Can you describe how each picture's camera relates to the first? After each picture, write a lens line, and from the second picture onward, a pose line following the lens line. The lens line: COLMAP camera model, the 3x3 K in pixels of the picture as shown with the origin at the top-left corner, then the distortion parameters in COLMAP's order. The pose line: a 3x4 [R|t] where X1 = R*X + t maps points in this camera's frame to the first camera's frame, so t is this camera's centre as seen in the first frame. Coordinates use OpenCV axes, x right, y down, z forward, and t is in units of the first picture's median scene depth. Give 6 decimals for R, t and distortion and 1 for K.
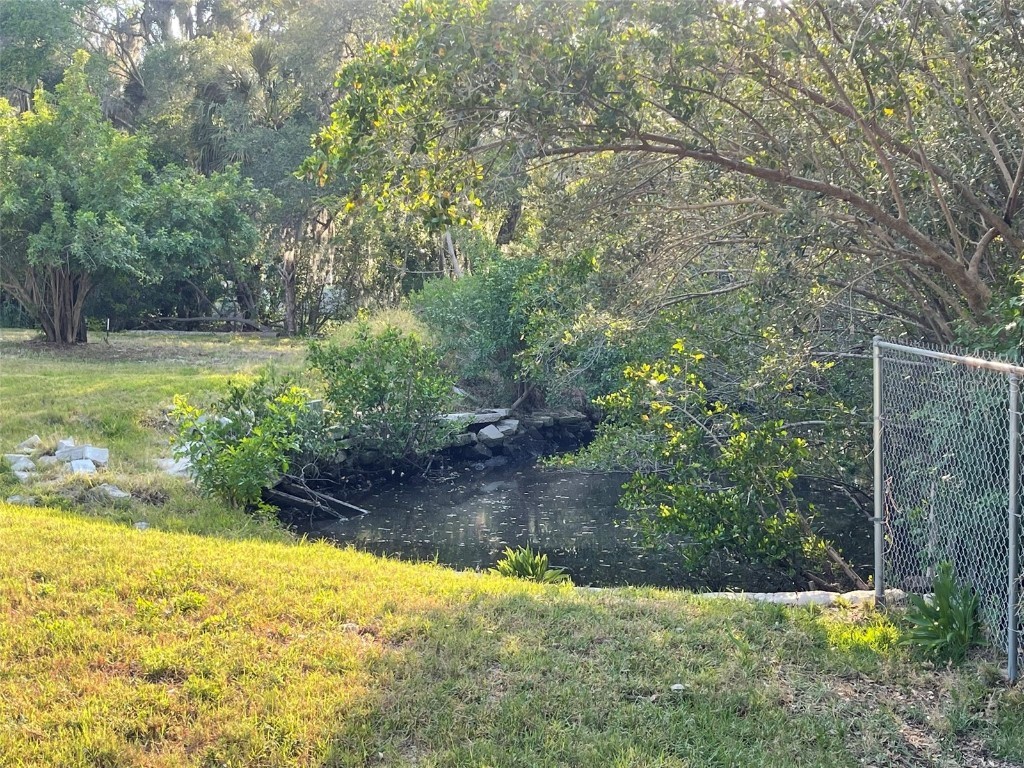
lens RADIAL K [[1443.6, 0, 530.0], [0, 1443.6, 387.6], [0, 0, 1]] dist [0.074879, -0.075556]
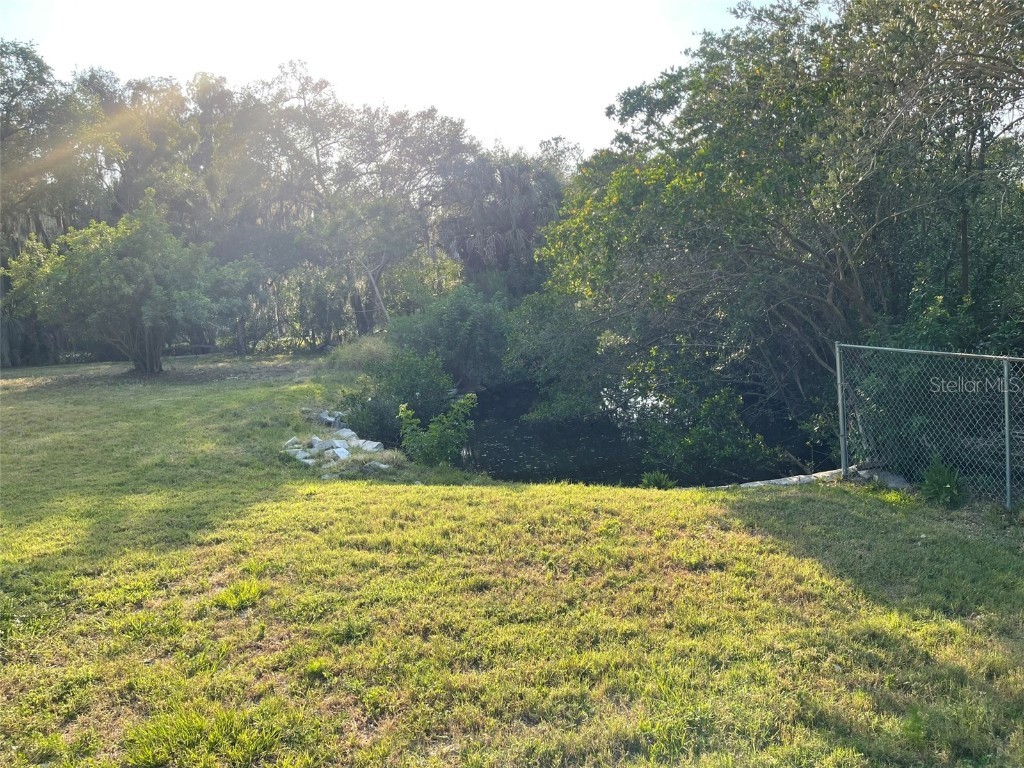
lens RADIAL K [[836.2, 0, 508.3], [0, 836.2, 392.6], [0, 0, 1]] dist [0.090719, -0.116979]
pose [[0.966790, -0.095570, 0.237030, -0.306825], [0.085885, 0.995005, 0.050881, -0.042223], [-0.240709, -0.028834, 0.970169, 0.009225]]
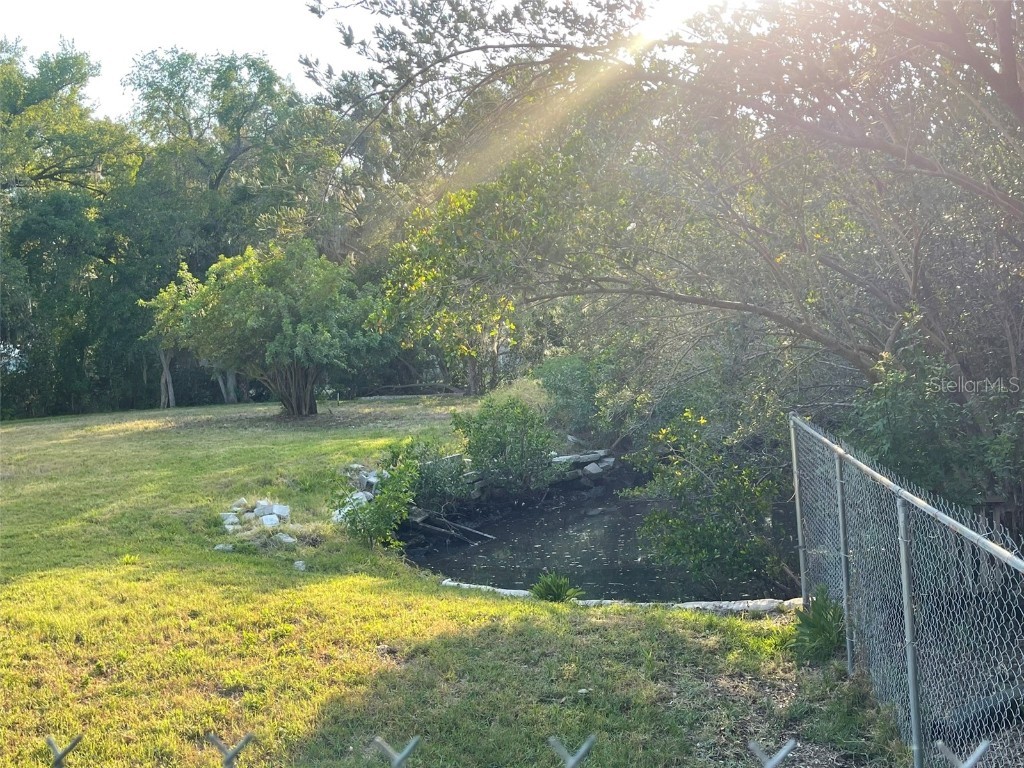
lens RADIAL K [[1093.2, 0, 524.2], [0, 1093.2, 390.3], [0, 0, 1]] dist [0.079589, -0.126828]
pose [[0.987491, -0.057257, -0.146914, 0.097165], [0.053950, 0.998195, -0.026403, -0.028216], [0.148160, 0.018147, 0.988797, -0.038356]]
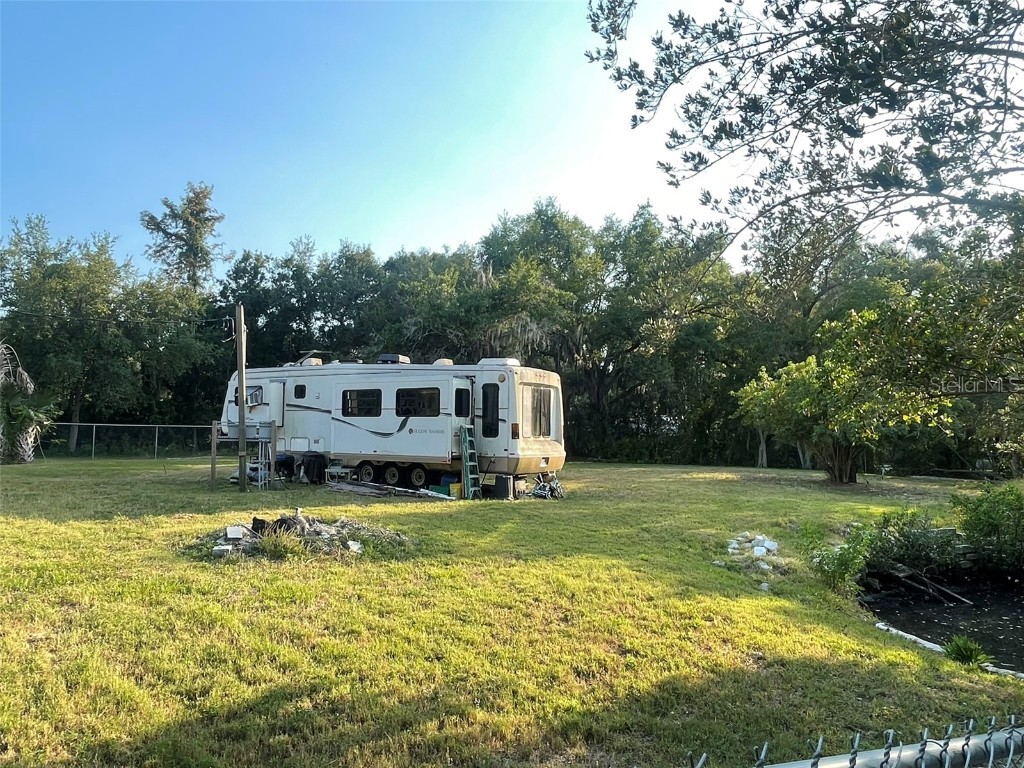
lens RADIAL K [[755.0, 0, 503.3], [0, 755.0, 394.6], [0, 0, 1]] dist [0.049005, -0.078092]
pose [[0.678216, -0.025672, -0.734414, 0.196795], [-0.071564, 0.992332, -0.100775, -0.024143], [0.731370, 0.120905, 0.671178, 0.022815]]
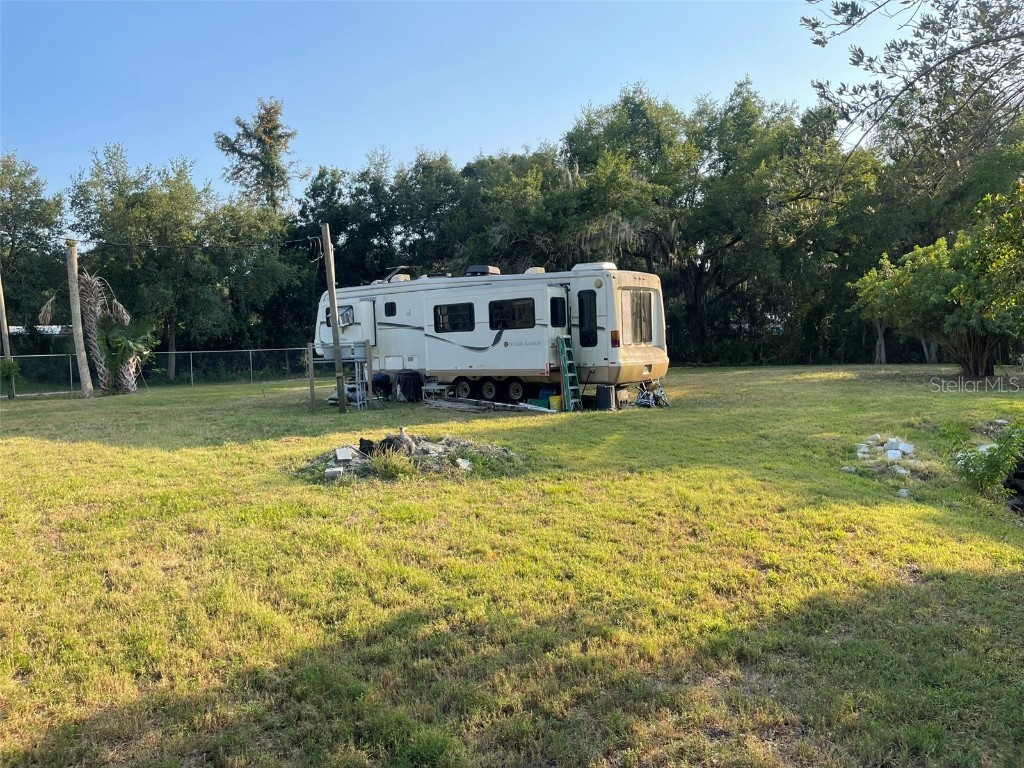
lens RADIAL K [[777.9, 0, 510.7], [0, 777.9, 375.8], [0, 0, 1]] dist [0.081210, -0.102784]
pose [[0.598997, 0.013764, -0.800633, 0.174620], [-0.027158, 0.999626, -0.003133, -0.024726], [0.800291, 0.023620, 0.599147, 0.017315]]
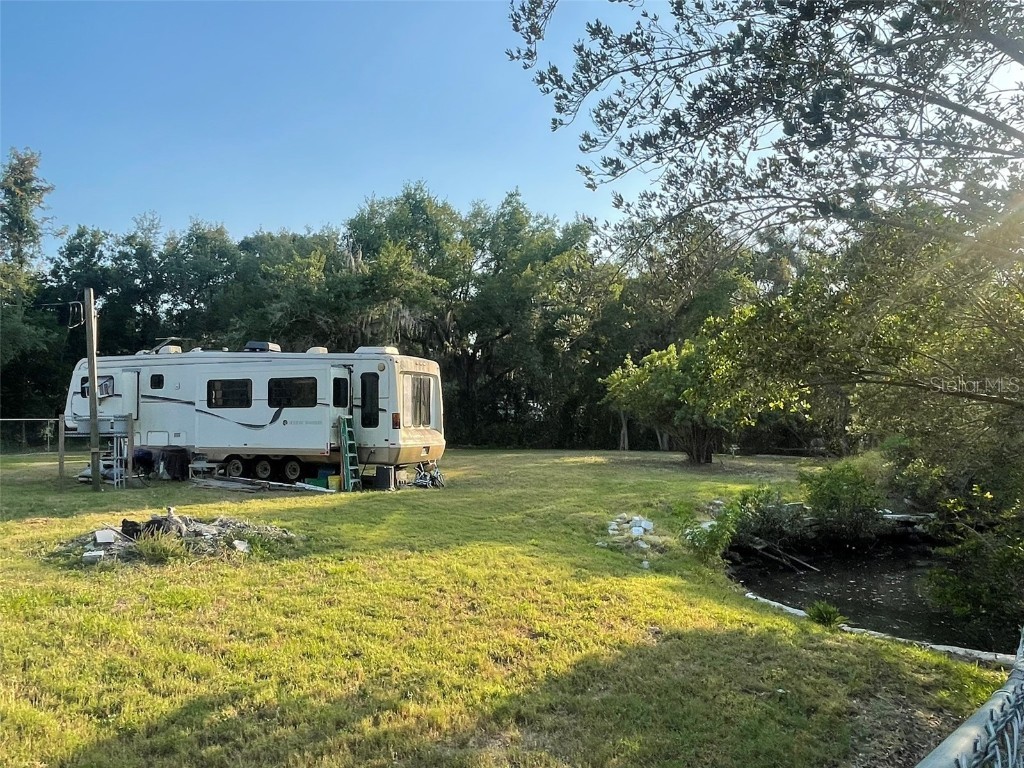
lens RADIAL K [[761.5, 0, 508.5], [0, 761.5, 395.7], [0, 0, 1]] dist [0.049797, -0.082813]
pose [[0.803211, -0.018481, -0.595407, 0.179452], [-0.045396, 0.994713, -0.092114, -0.026015], [0.593962, 0.101016, 0.798126, -0.006142]]
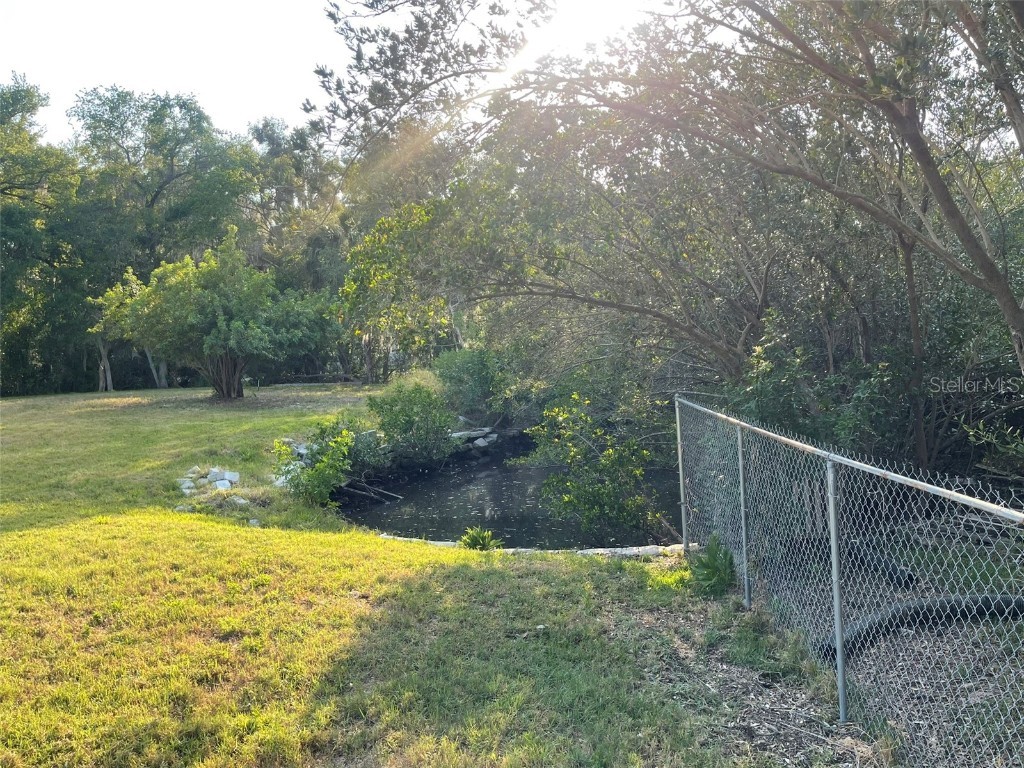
lens RADIAL K [[858.8, 0, 522.2], [0, 858.8, 385.5], [0, 0, 1]] dist [0.075474, -0.085596]
pose [[0.998997, -0.044613, -0.003830, 0.042525], [0.044544, 0.998871, -0.016532, -0.025267], [0.004563, 0.016344, 0.999856, -0.002983]]
